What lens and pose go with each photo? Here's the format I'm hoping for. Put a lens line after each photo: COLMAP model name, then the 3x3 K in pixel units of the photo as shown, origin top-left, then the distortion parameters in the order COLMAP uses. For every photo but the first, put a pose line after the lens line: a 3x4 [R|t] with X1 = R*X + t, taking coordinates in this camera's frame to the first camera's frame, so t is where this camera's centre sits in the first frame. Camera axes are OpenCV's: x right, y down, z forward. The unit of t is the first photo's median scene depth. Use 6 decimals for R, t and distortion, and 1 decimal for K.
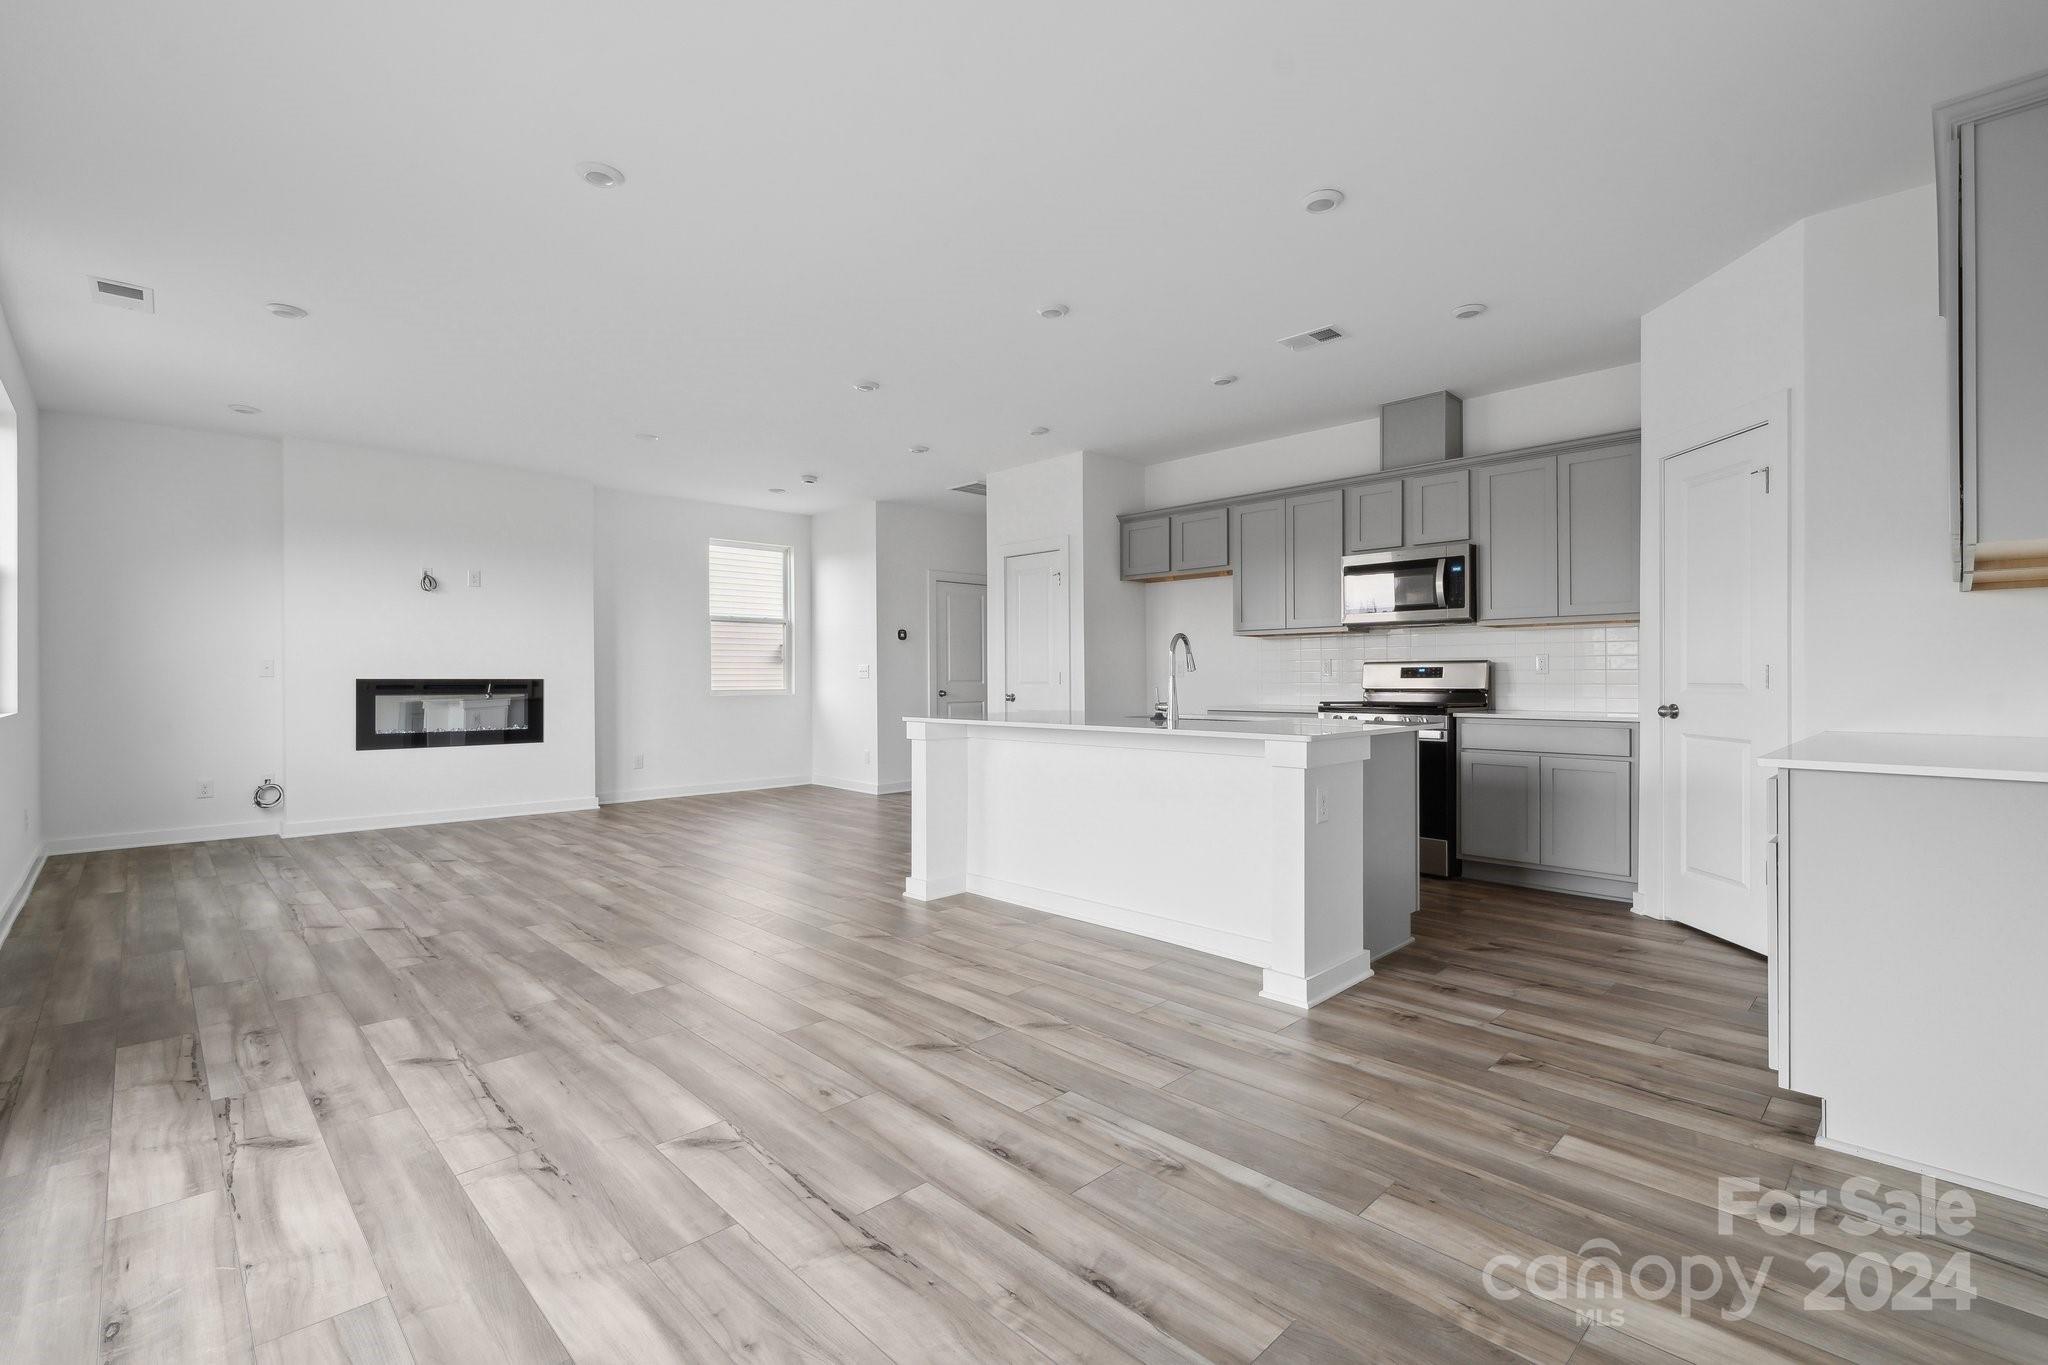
lens RADIAL K [[893.0, 0, 1028.9], [0, 893.0, 679.6], [0, 0, 1]] dist [0.000616, 0.000208]
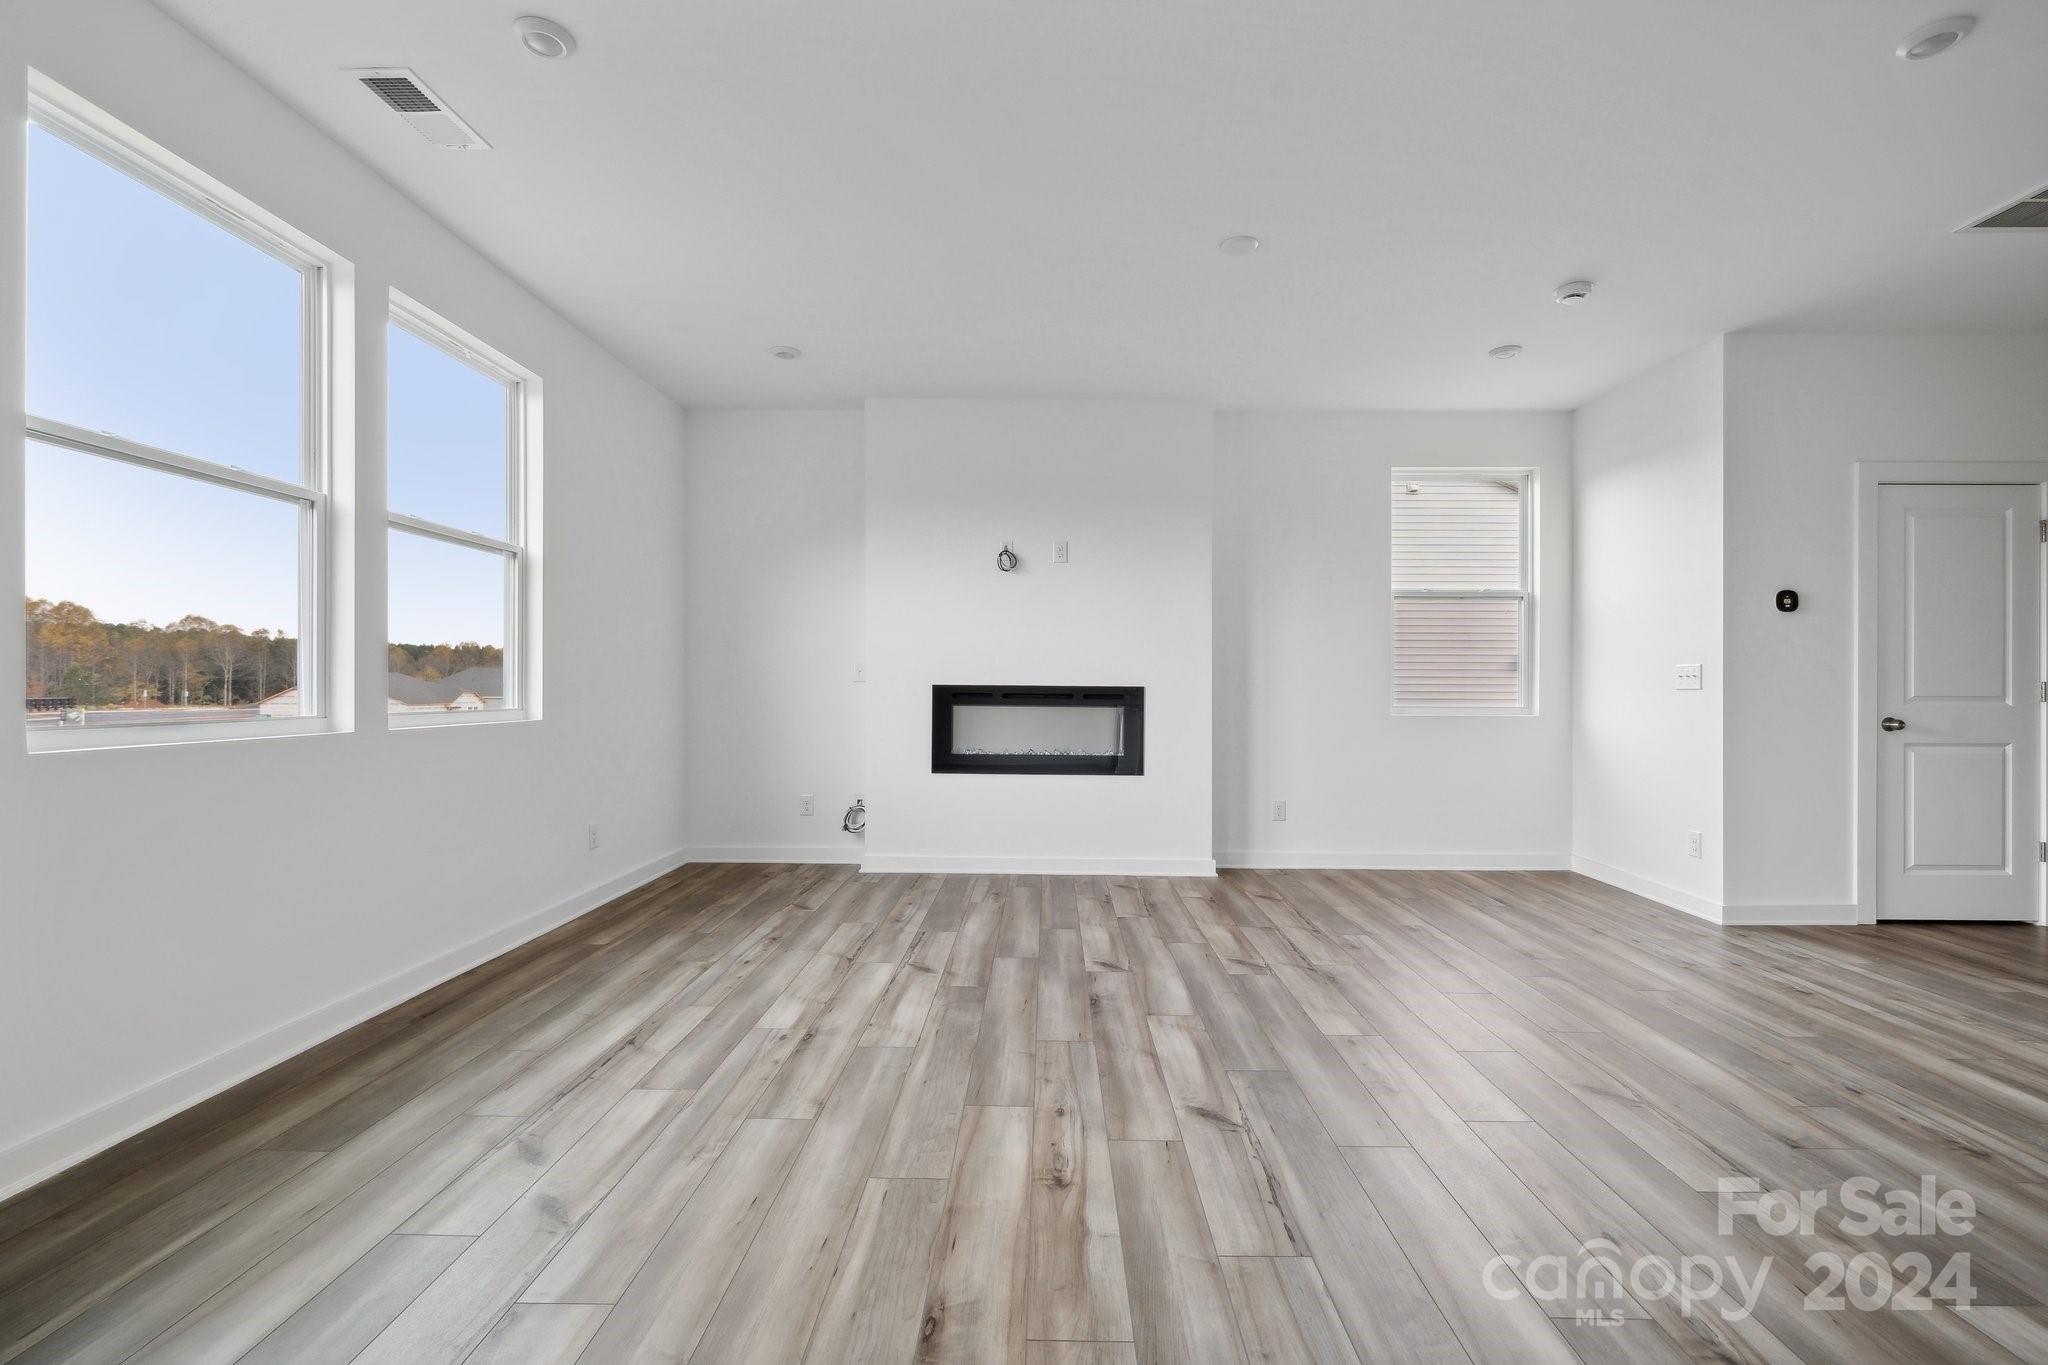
lens RADIAL K [[866.8, 0, 1035.0], [0, 866.8, 690.7], [0, 0, 1]] dist [-0.002228, -0.000281]
pose [[0.704169, 0.009697, -0.709966, -0.111640], [-0.009731, 0.999945, 0.004007, 0.000773], [0.709966, 0.004087, 0.704224, 0.443115]]
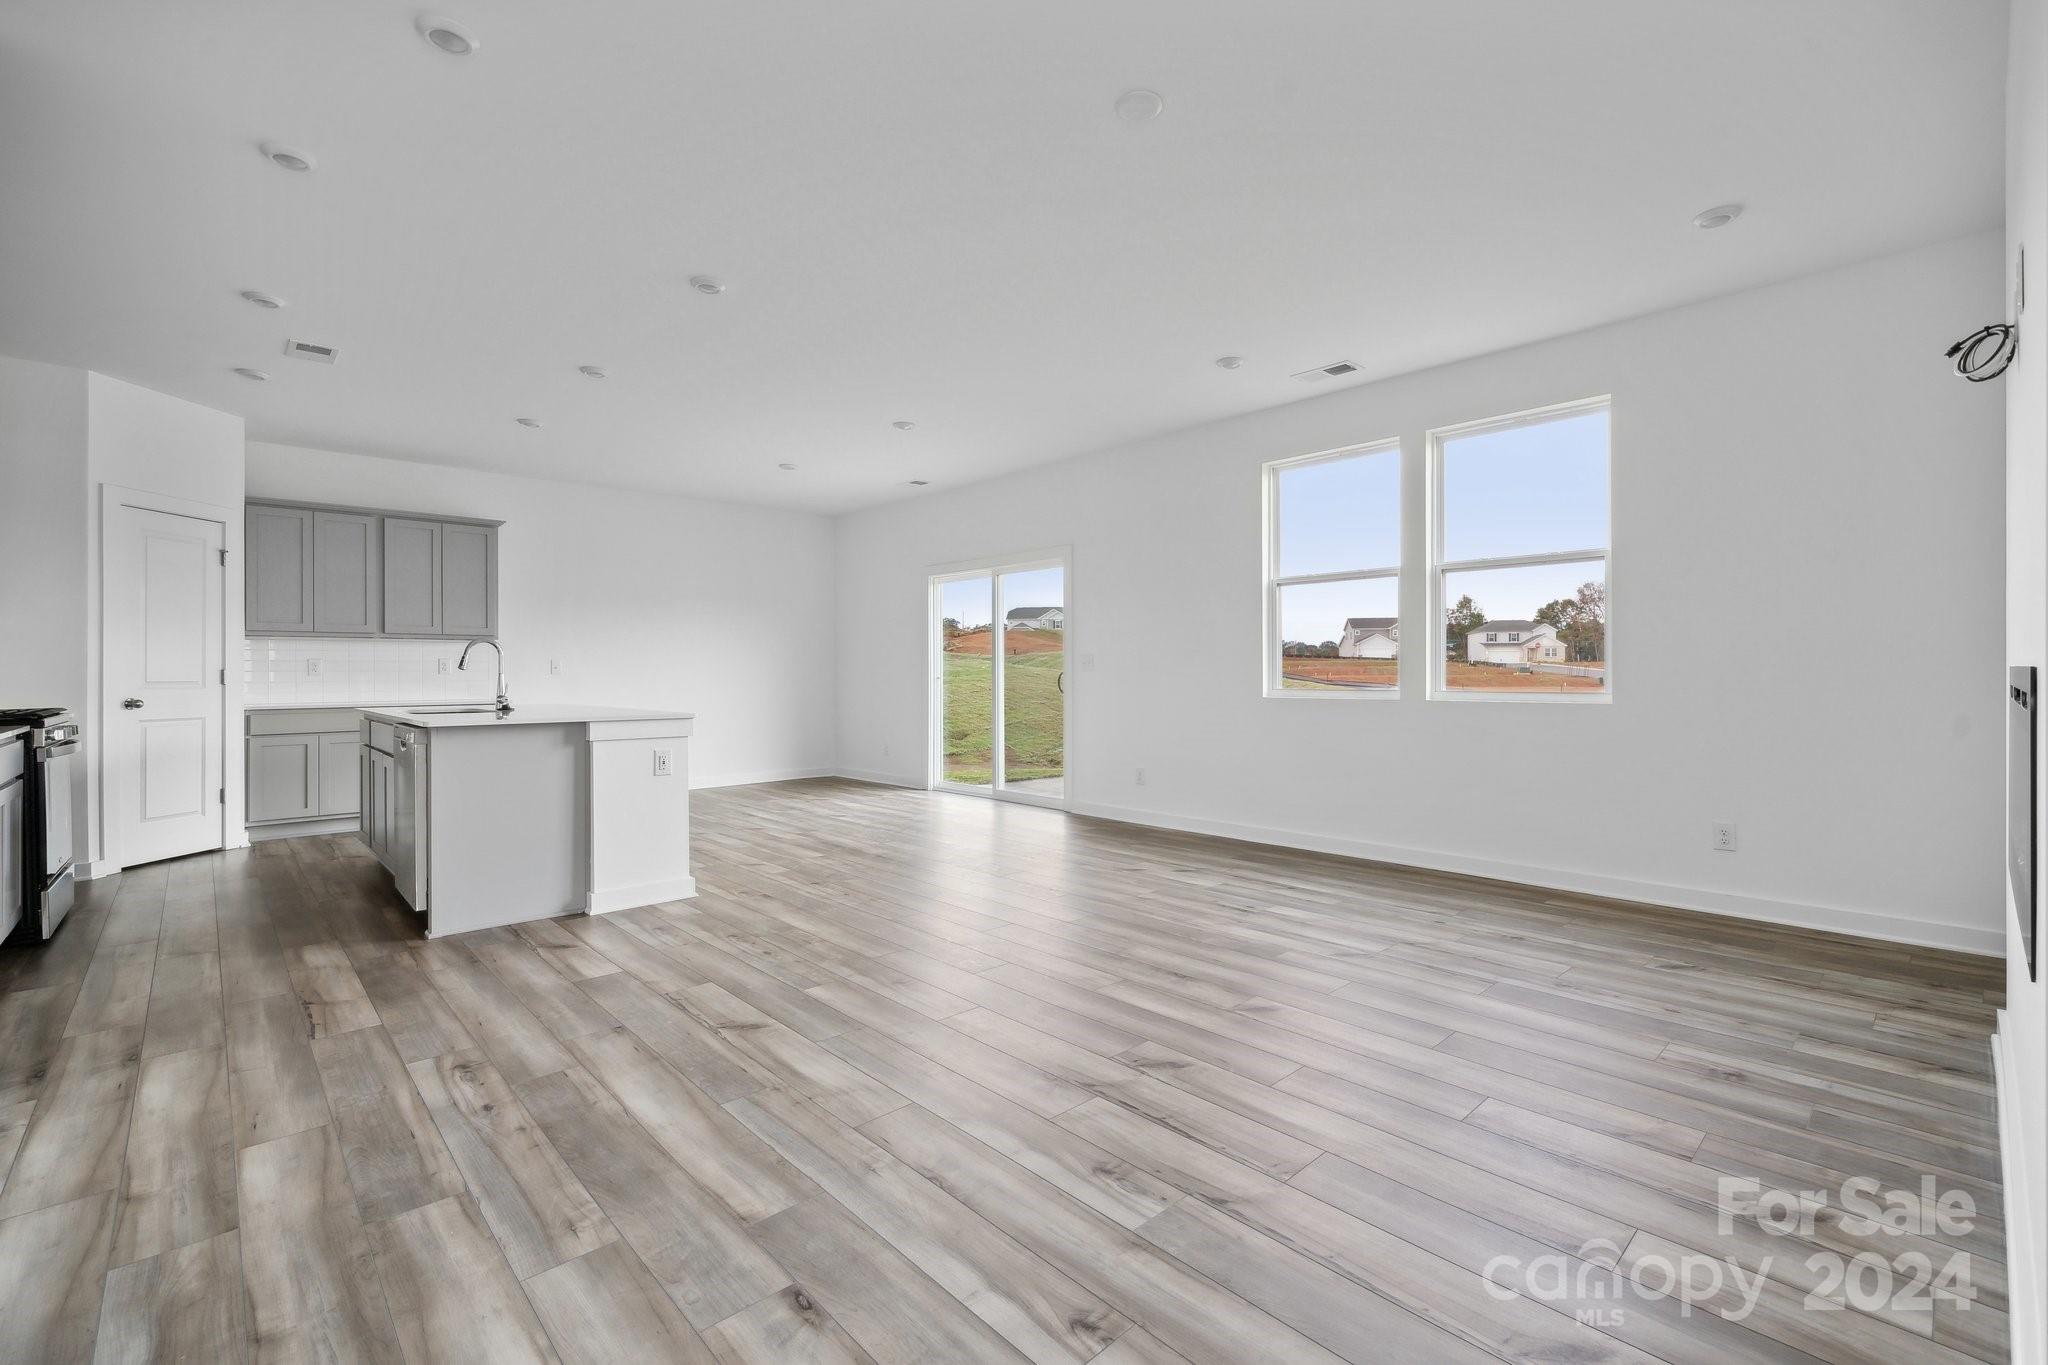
lens RADIAL K [[893.0, 0, 1027.8], [0, 893.0, 676.6], [0, 0, 1]] dist [0.000616, 0.000208]
pose [[-0.999526, 0.007326, 0.029889, -0.421241], [0.007538, 0.999947, 0.007002, -0.001897], [-0.029836, 0.007224, -0.999529, 1.549260]]
